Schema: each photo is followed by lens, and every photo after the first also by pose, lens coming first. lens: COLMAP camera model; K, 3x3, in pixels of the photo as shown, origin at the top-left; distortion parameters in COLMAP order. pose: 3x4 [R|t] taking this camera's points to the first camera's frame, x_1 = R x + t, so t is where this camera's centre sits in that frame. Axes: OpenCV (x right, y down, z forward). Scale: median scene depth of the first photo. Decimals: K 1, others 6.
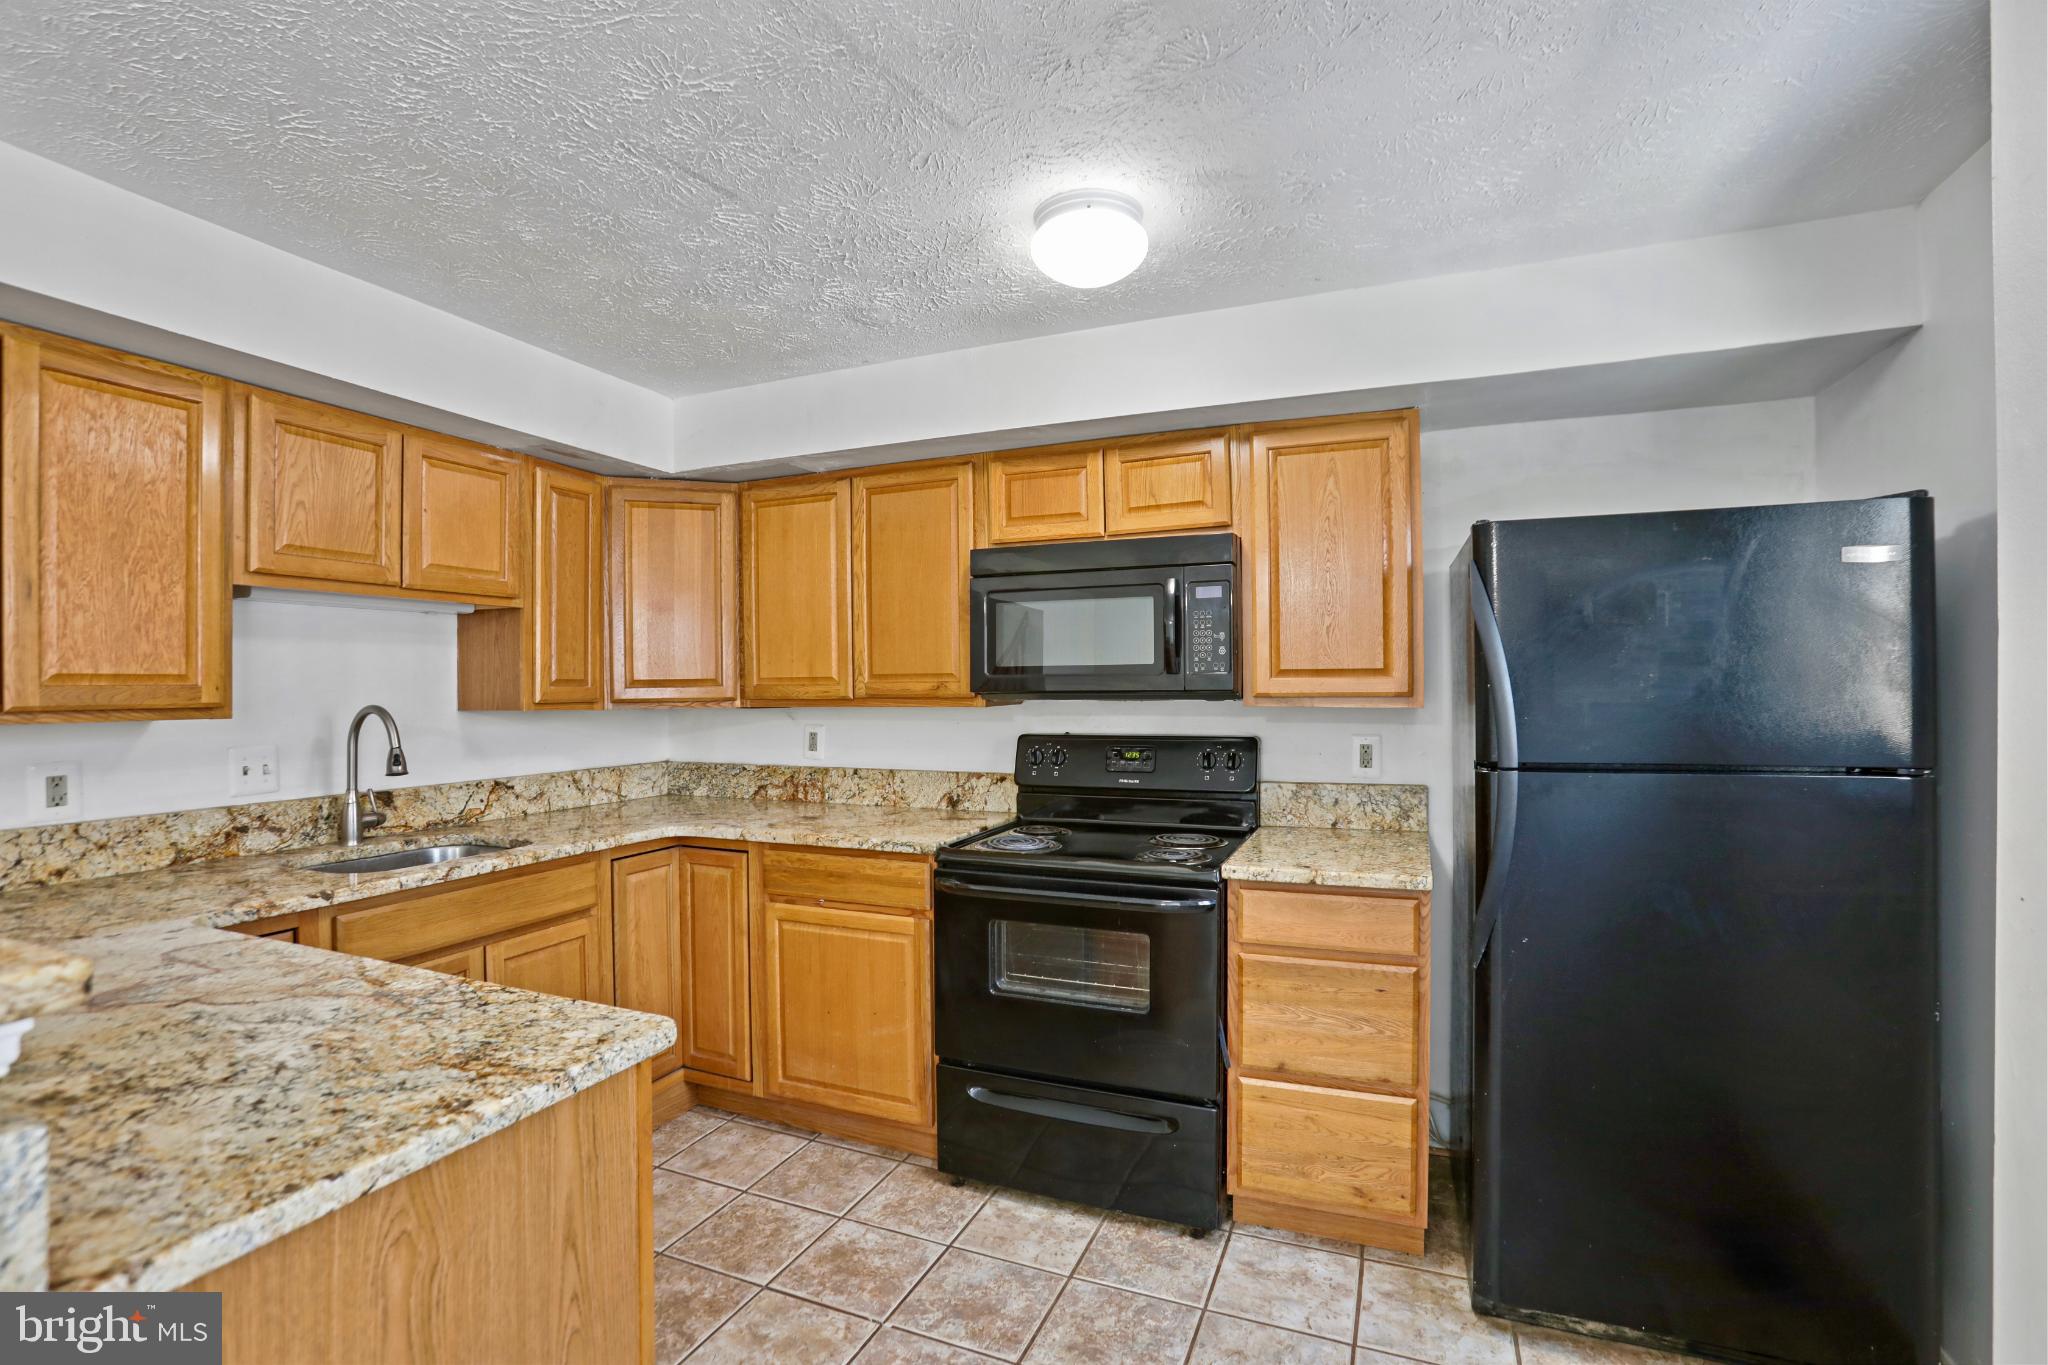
lens RADIAL K [[968.8, 0, 1015.4], [0, 968.8, 694.7], [0, 0, 1]] dist [-0.080551, 0.034531]
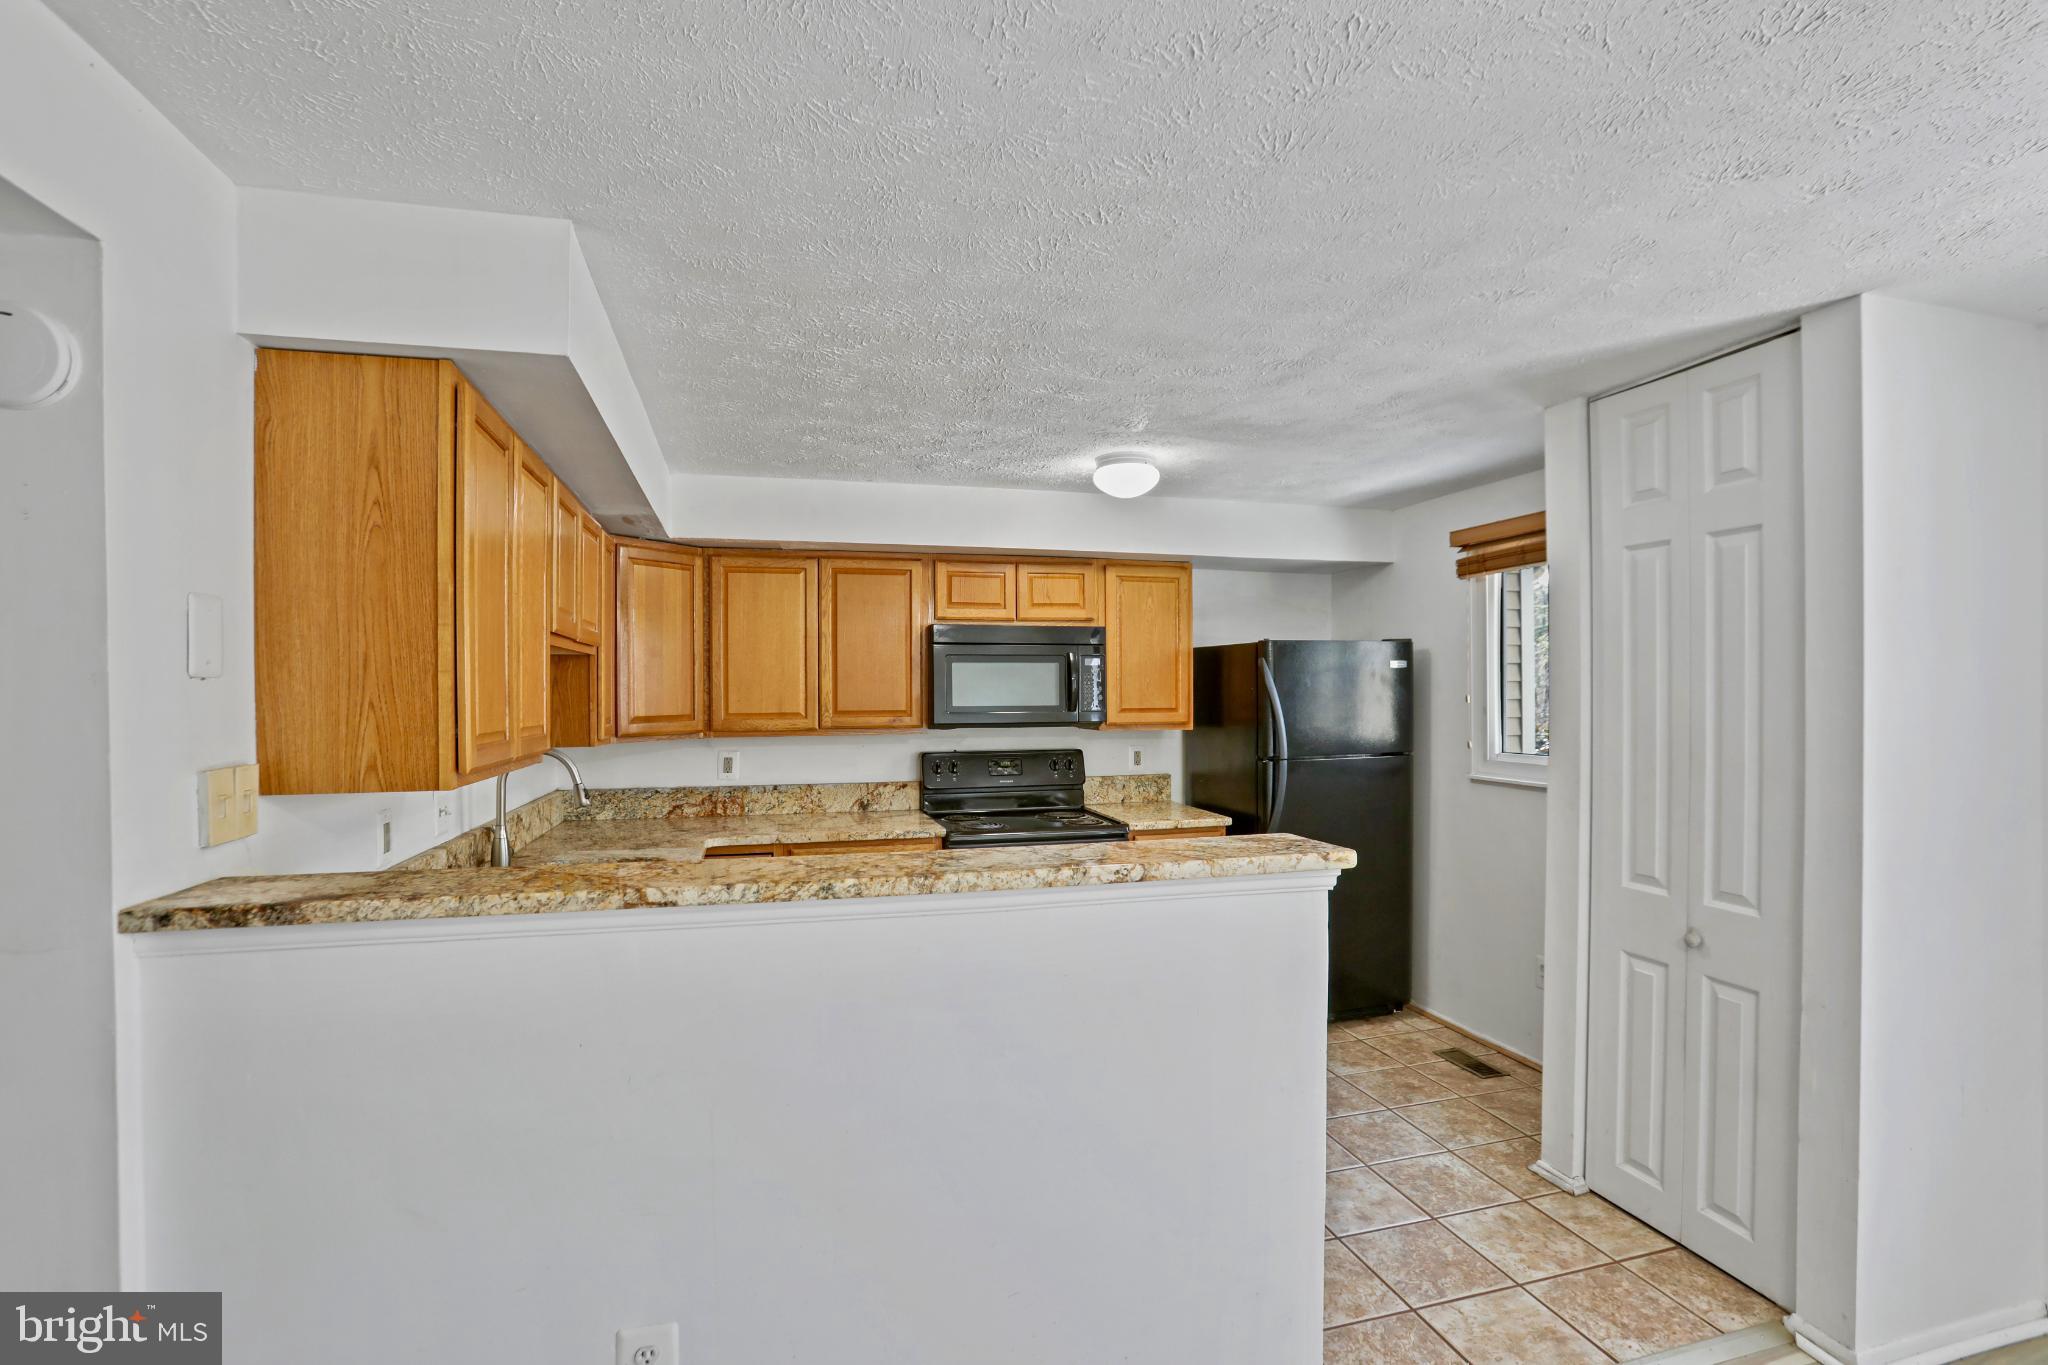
lens RADIAL K [[968.8, 0, 1015.4], [0, 968.8, 694.7], [0, 0, 1]] dist [-0.080551, 0.034531]
pose [[0.783749, 0.002626, 0.621072, -0.763870], [0.005651, 0.999920, -0.011359, -0.026146], [-0.621052, 0.012413, 0.783671, -0.174397]]
